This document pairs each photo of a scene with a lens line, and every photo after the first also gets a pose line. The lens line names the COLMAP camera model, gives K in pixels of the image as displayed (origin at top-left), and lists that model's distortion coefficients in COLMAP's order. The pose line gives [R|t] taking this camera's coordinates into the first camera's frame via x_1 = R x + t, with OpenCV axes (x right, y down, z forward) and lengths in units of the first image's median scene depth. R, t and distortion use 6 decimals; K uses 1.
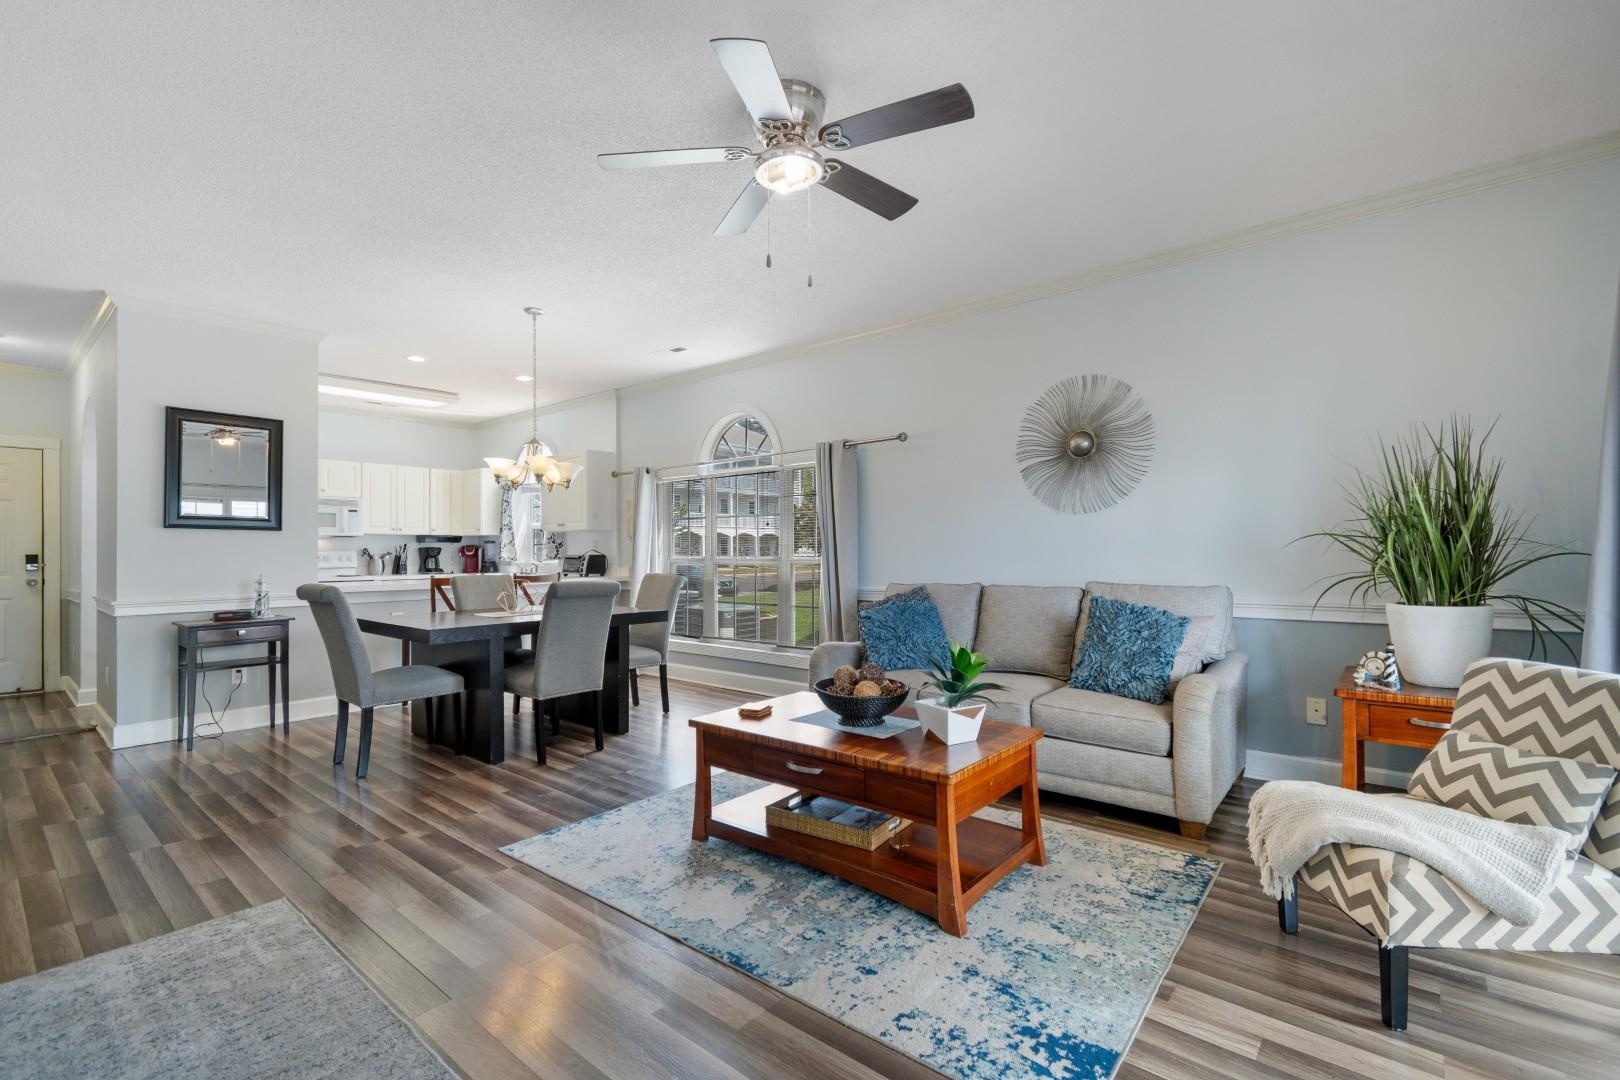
lens RADIAL K [[727.1, 0, 811.7], [0, 727.1, 544.3], [0, 0, 1]] dist [0.005683, -0.002574]
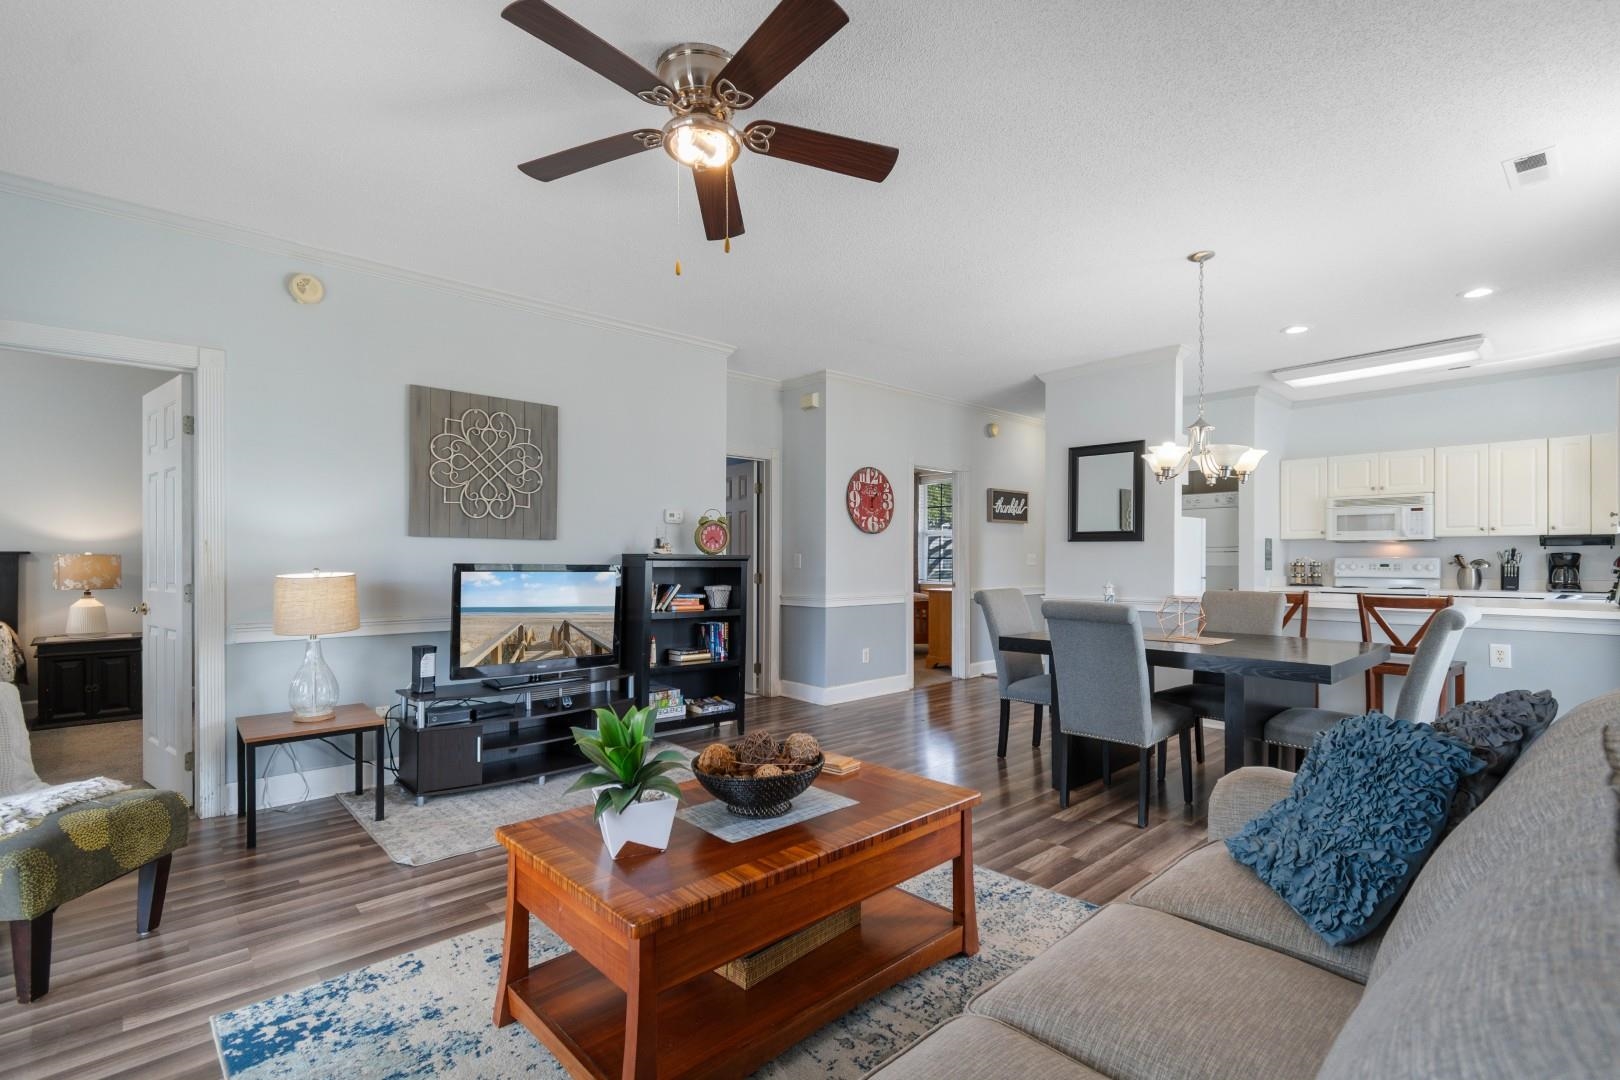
lens RADIAL K [[727.1, 0, 790.1], [0, 727.1, 562.5], [0, 0, 1]] dist [0.005683, -0.002574]
pose [[-0.136028, 0.010564, -0.990649, 0.460225], [0.011351, 0.999894, 0.009104, -0.003098], [0.990640, -0.010006, -0.136133, 0.672498]]
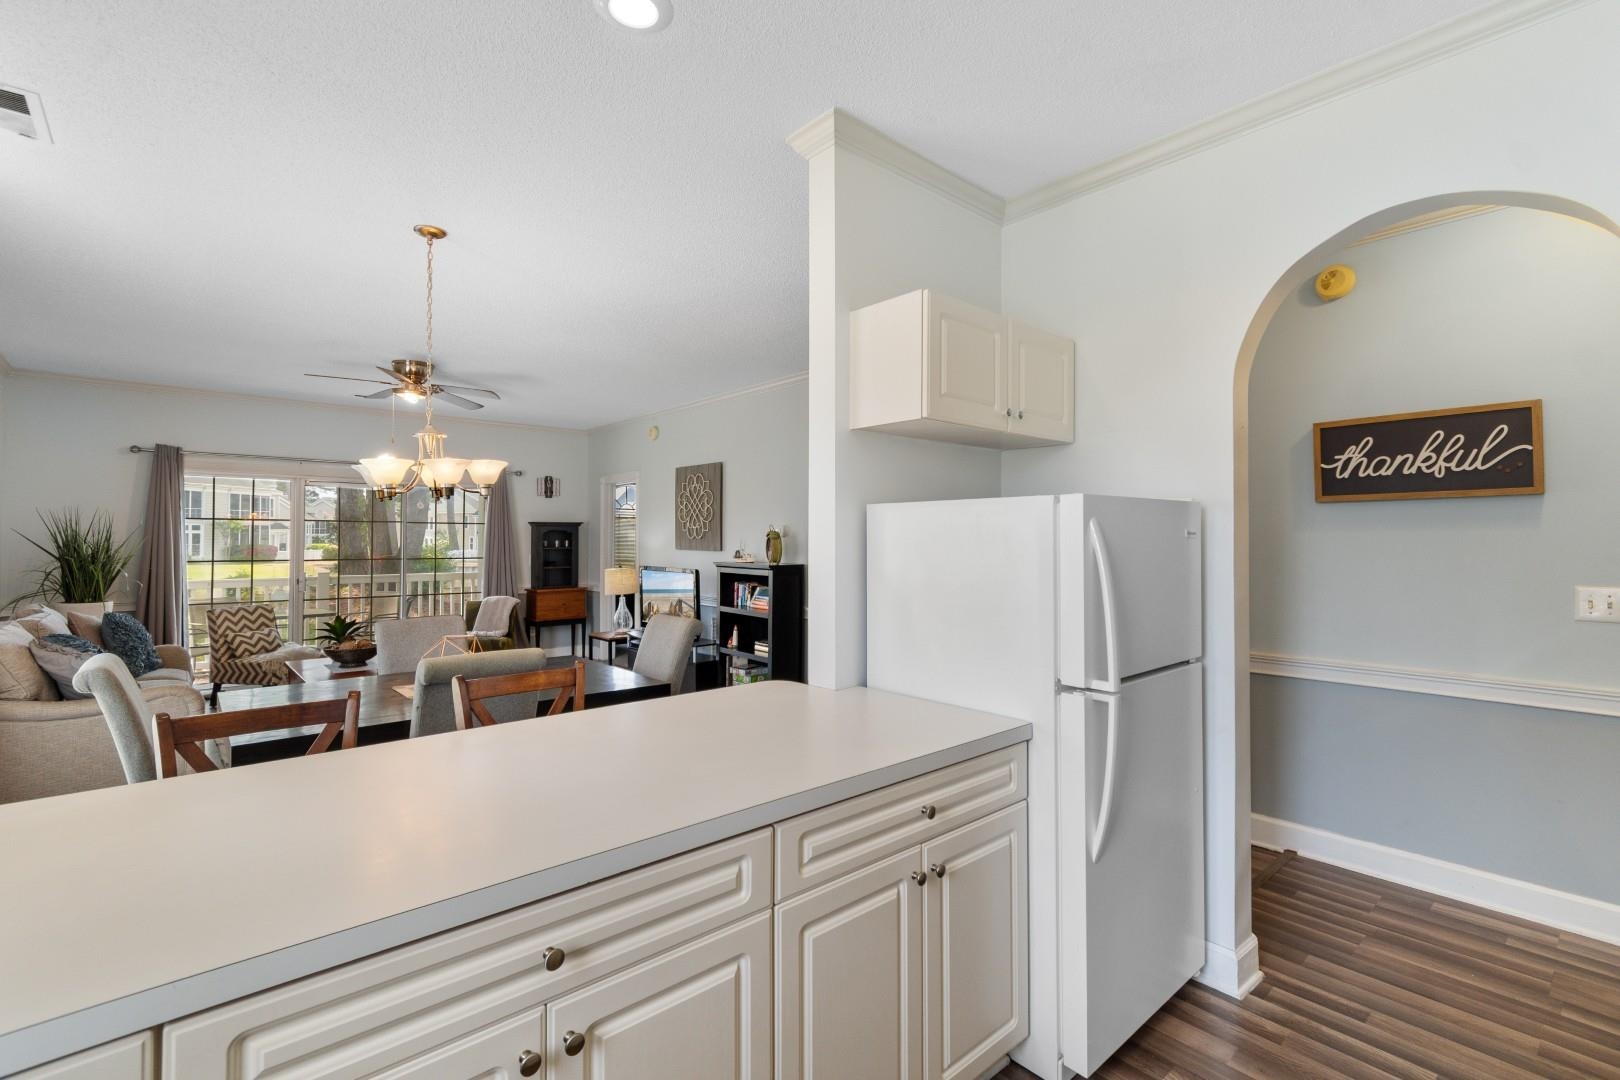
lens RADIAL K [[727.1, 0, 820.5], [0, 727.1, 531.9], [0, 0, 1]] dist [0.005683, -0.002574]
pose [[-0.991196, 0.008089, 0.132158, -0.830899], [0.005448, 0.999778, -0.020331, -0.035100], [-0.132293, -0.019432, -0.991020, 1.633204]]
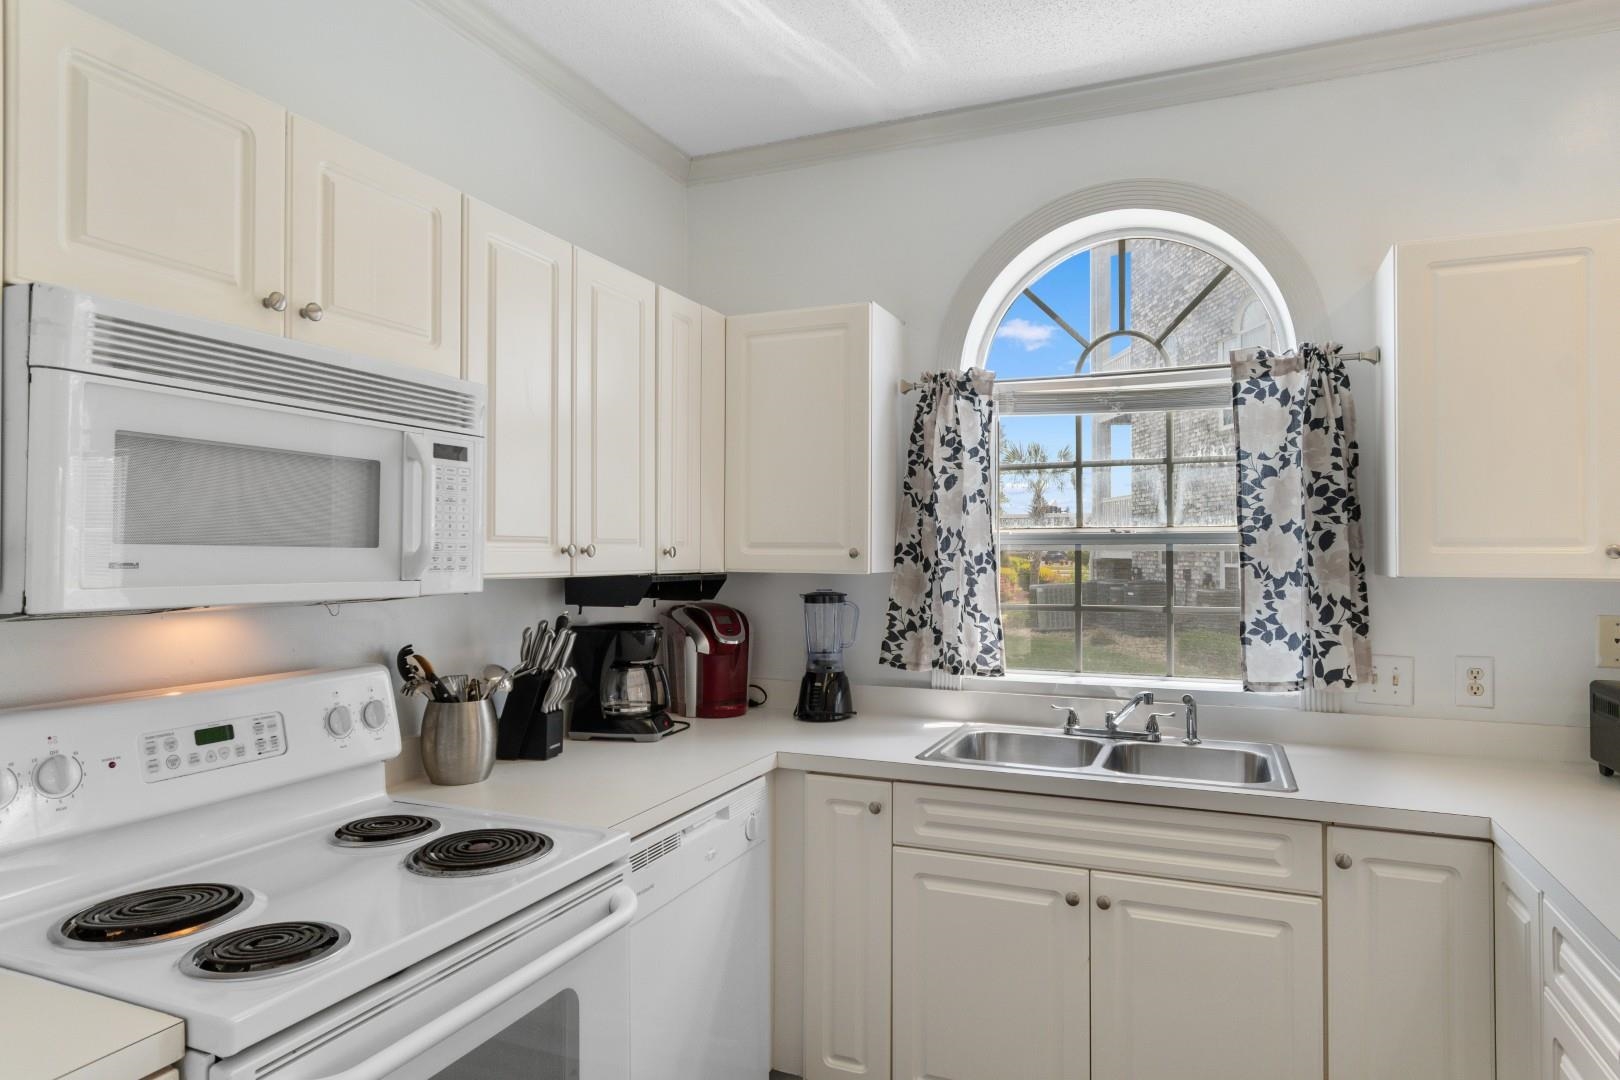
lens RADIAL K [[953.8, 0, 816.7], [0, 953.8, 539.3], [0, 0, 1]] dist [0.005375, -0.001857]
pose [[0.951431, 0.010170, 0.307695, -1.007370], [-0.009751, 0.999948, -0.002900, -0.041997], [-0.307708, -0.000241, 0.951481, 1.227570]]
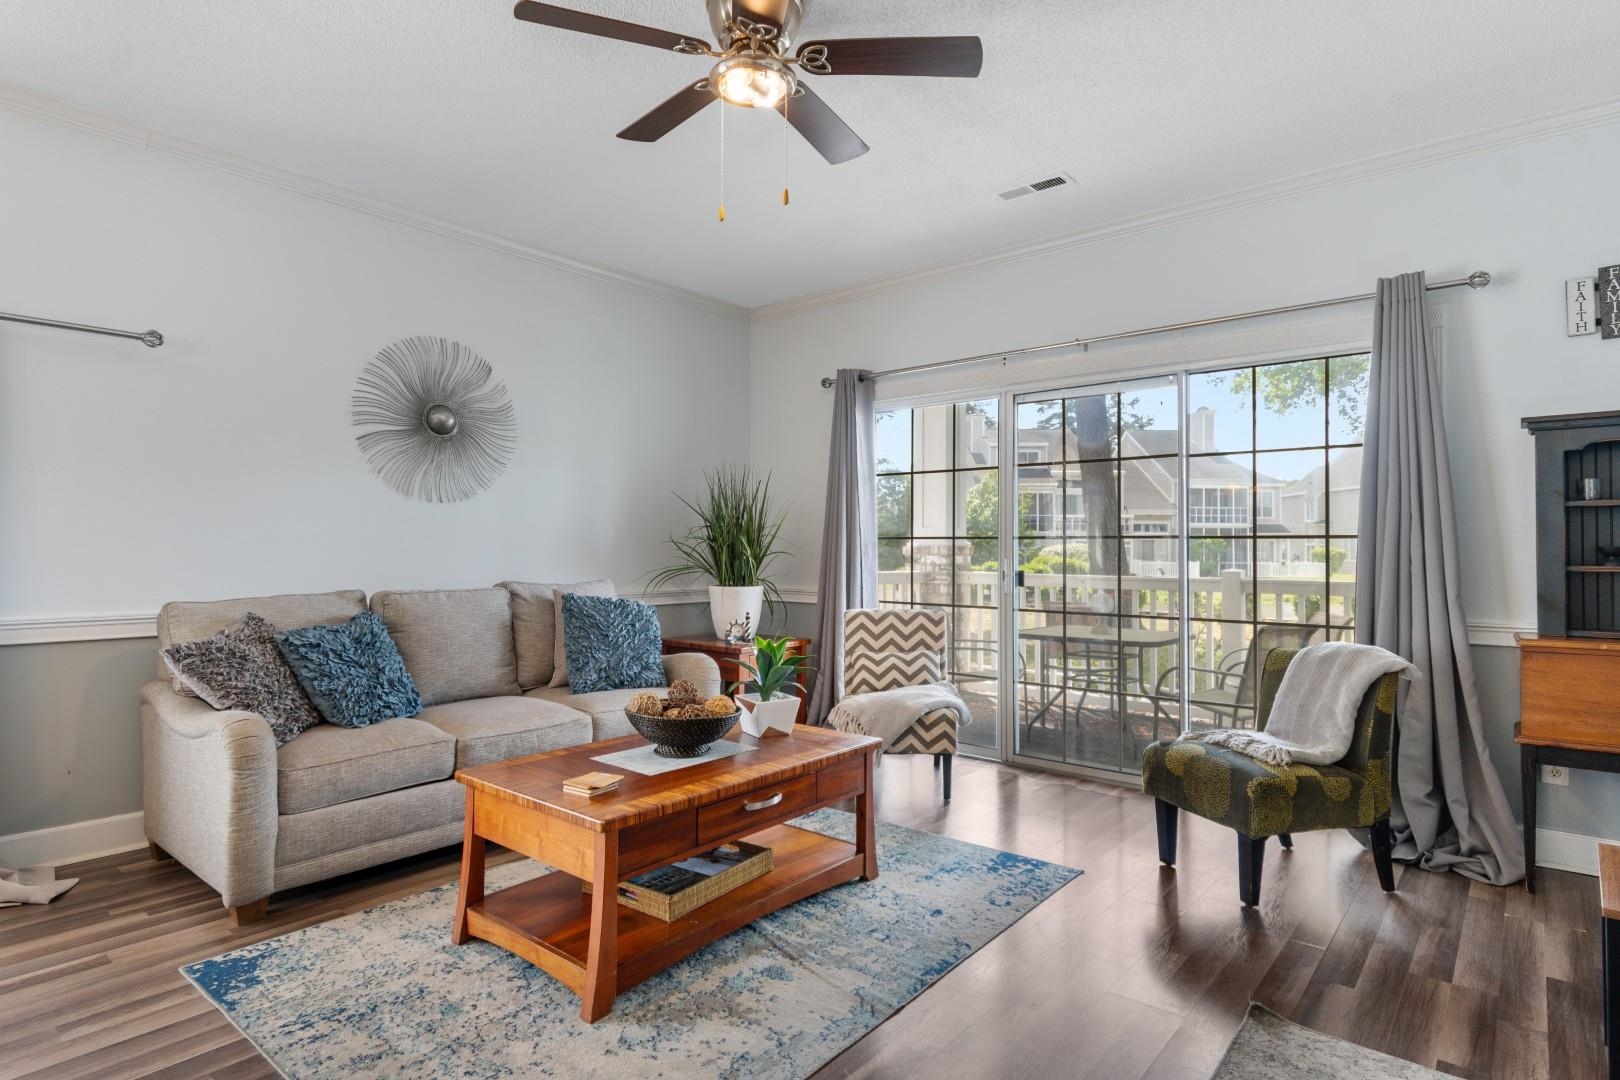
lens RADIAL K [[860.3, 0, 812.0], [0, 860.3, 531.3], [0, 0, 1]] dist [-0.003019, 0.000053]
pose [[-0.008205, 0.028047, 0.999573, -0.552756], [-0.013997, 0.999505, -0.028160, 0.011188], [-0.999868, -0.014222, -0.007808, 0.519936]]
